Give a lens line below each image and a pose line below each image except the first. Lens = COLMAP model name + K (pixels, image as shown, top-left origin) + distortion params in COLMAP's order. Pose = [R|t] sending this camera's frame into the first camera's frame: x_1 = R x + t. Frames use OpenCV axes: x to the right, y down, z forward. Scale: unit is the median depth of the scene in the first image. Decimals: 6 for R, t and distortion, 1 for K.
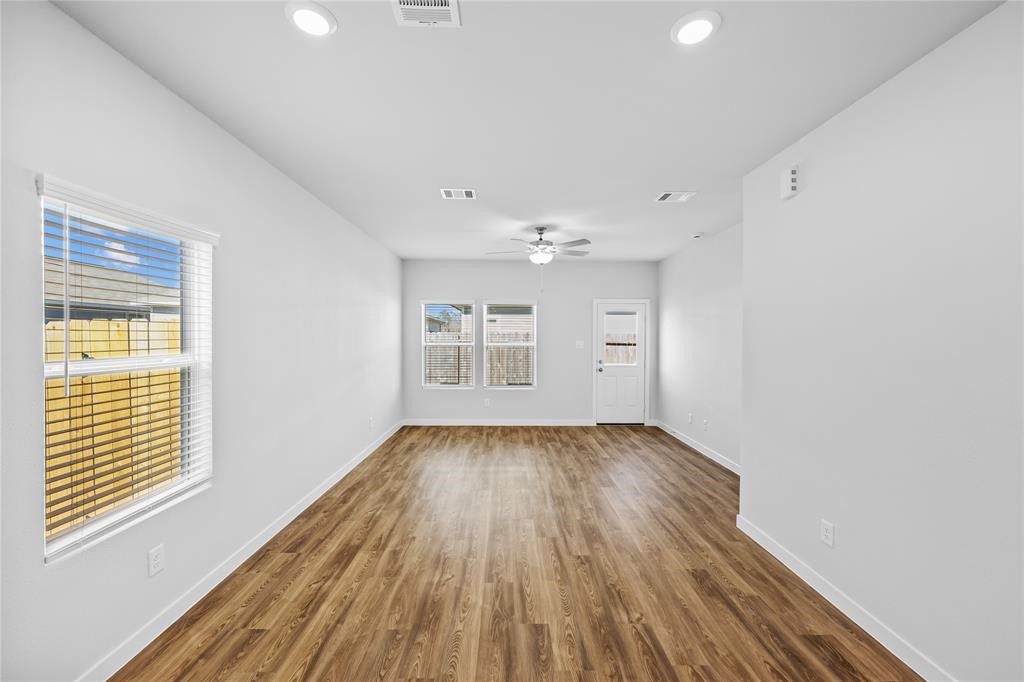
lens RADIAL K [[410.6, 0, 510.0], [0, 410.6, 343.1], [0, 0, 1]] dist [-0.002258, 0.000336]
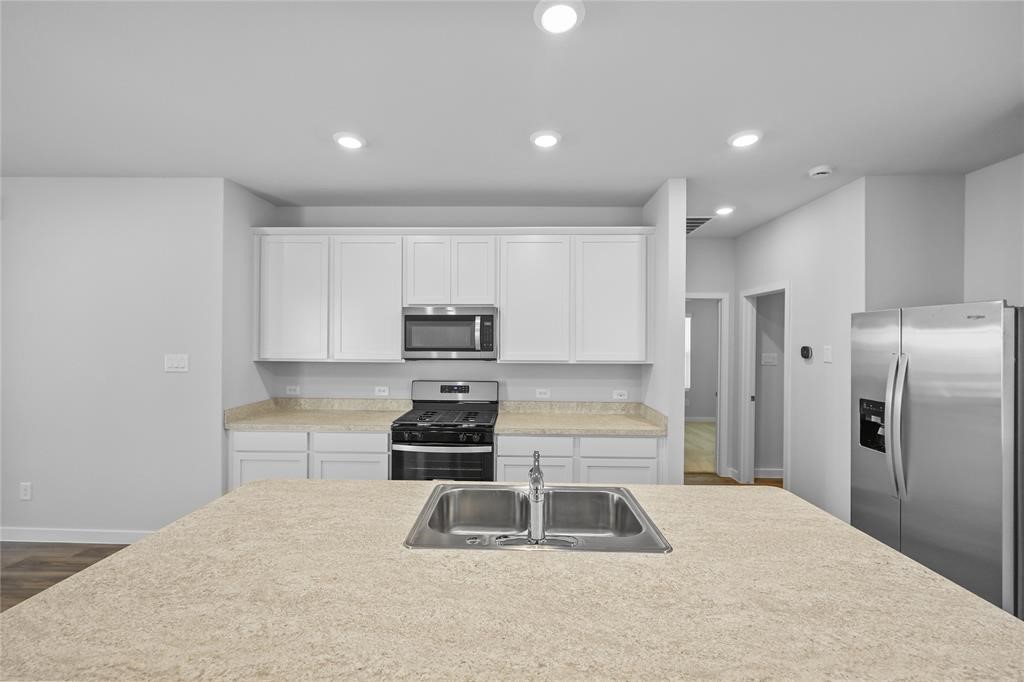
lens RADIAL K [[410.6, 0, 510.0], [0, 410.6, 343.1], [0, 0, 1]] dist [-0.002258, 0.000336]
pose [[0.038427, -0.012646, 0.999181, -0.321108], [0.008854, 0.999885, 0.012315, -0.009784], [-0.999222, 0.008373, 0.038535, -0.411817]]
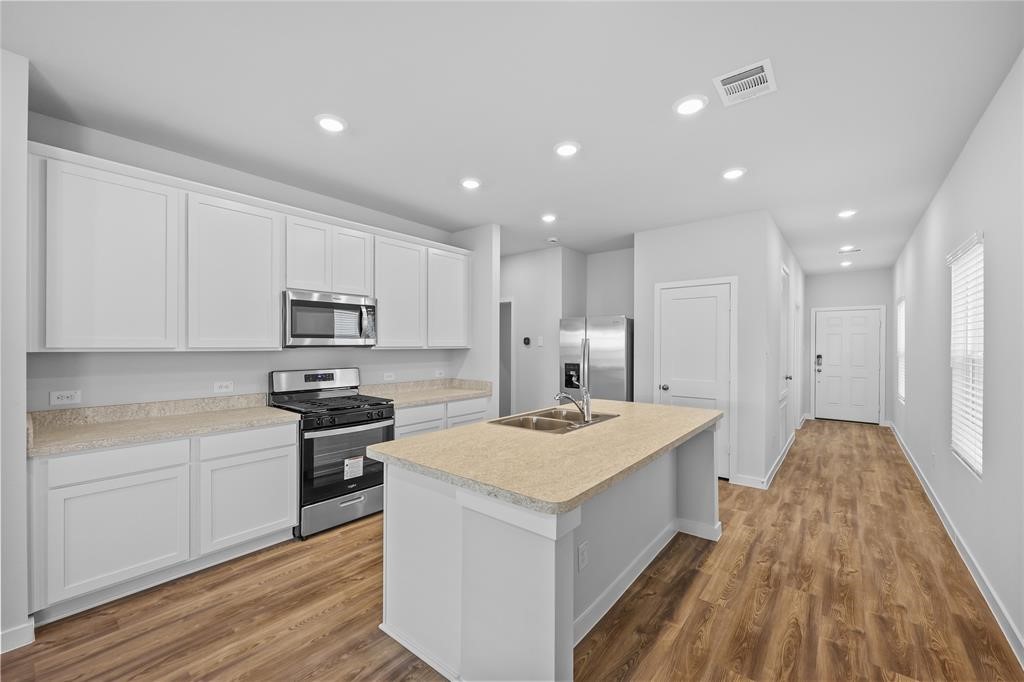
lens RADIAL K [[410.6, 0, 510.0], [0, 410.6, 343.1], [0, 0, 1]] dist [-0.002258, 0.000336]
pose [[-0.767717, -0.005044, 0.640769, -0.319928], [0.002811, 0.999933, 0.011239, 0.020874], [-0.640783, 0.010430, -0.767652, 0.236957]]
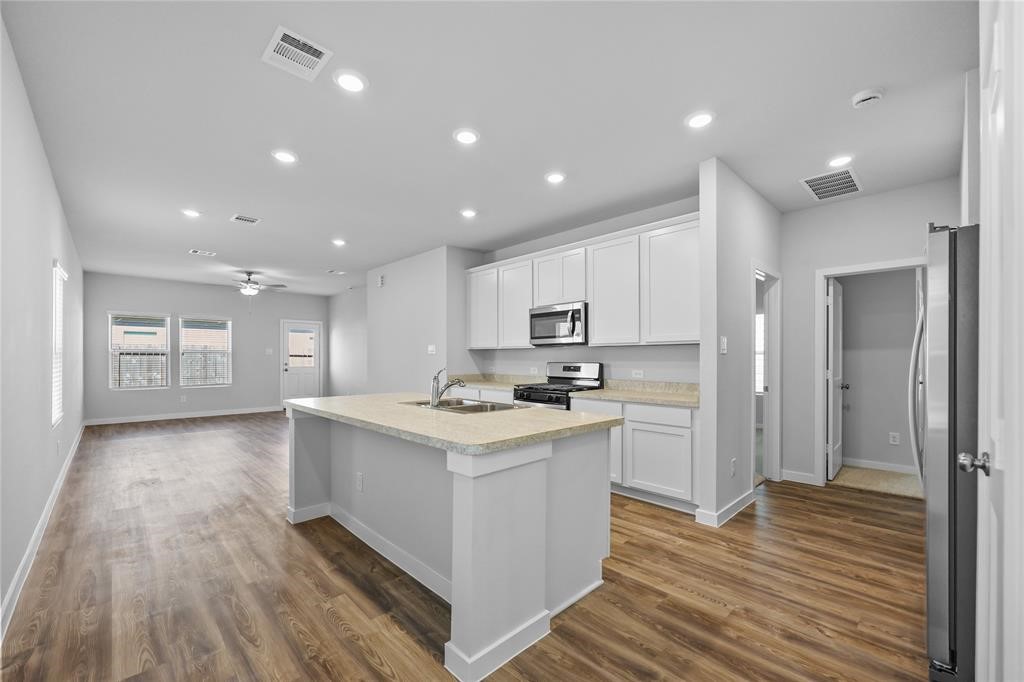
lens RADIAL K [[410.6, 0, 510.0], [0, 410.6, 343.1], [0, 0, 1]] dist [-0.002258, 0.000336]
pose [[0.725370, 0.018986, 0.688097, -0.372213], [0.014390, 0.998983, -0.042734, 0.086793], [-0.688209, 0.040899, 0.724359, -1.062161]]
